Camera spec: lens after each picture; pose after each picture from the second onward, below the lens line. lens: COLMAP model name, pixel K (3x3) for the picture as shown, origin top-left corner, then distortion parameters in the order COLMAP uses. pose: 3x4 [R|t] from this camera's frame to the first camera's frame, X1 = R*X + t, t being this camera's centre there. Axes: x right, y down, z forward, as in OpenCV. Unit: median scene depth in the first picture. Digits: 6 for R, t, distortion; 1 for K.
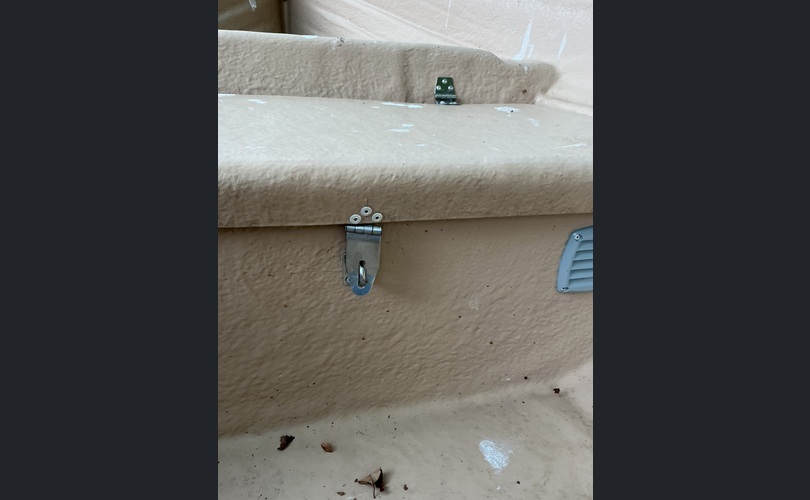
lens RADIAL K [[437.7, 0, 405.0], [0, 437.7, 250.0], [0, 0, 1]] dist [-0.024978, -0.000741]
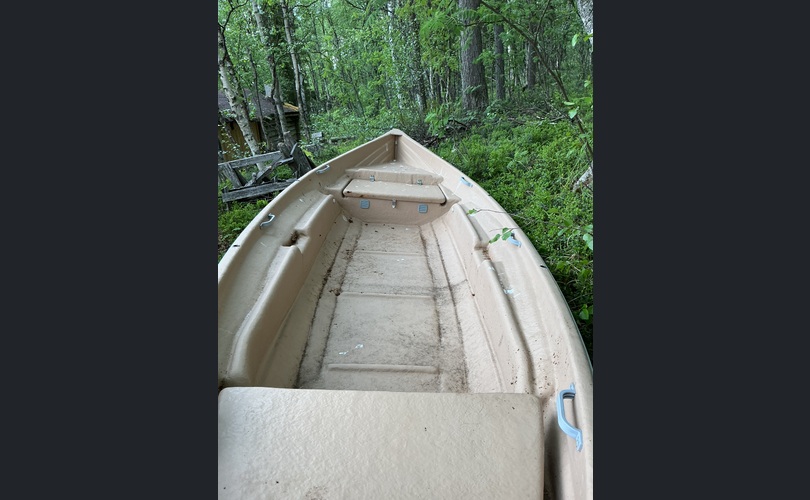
lens RADIAL K [[437.7, 0, 405.0], [0, 437.7, 250.0], [0, 0, 1]] dist [-0.024978, -0.000741]
pose [[0.961061, 0.112411, -0.252438, 2.052720], [-0.129959, 0.990053, -0.053899, 1.162201], [0.243869, 0.084607, 0.966111, -6.250958]]
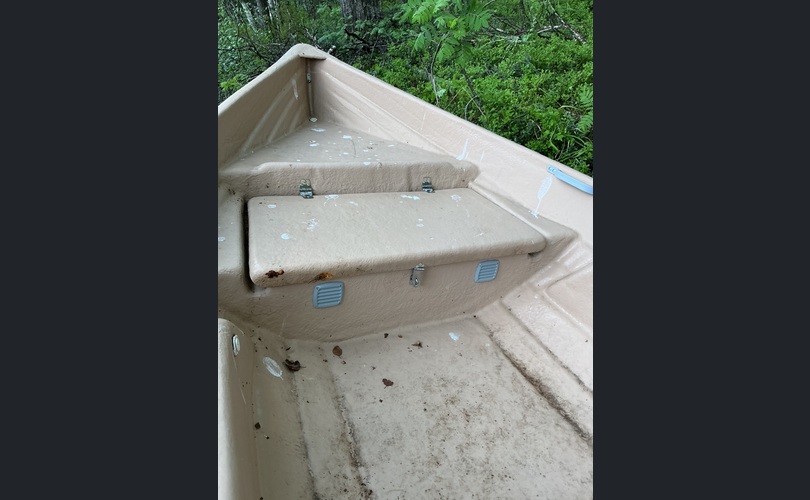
lens RADIAL K [[437.7, 0, 405.0], [0, 437.7, 250.0], [0, 0, 1]] dist [-0.024978, -0.000741]
pose [[0.990309, -0.020535, 0.137356, -0.465414], [0.008872, 0.996342, 0.084993, -0.339204], [-0.138599, -0.082951, 0.986868, -1.649192]]
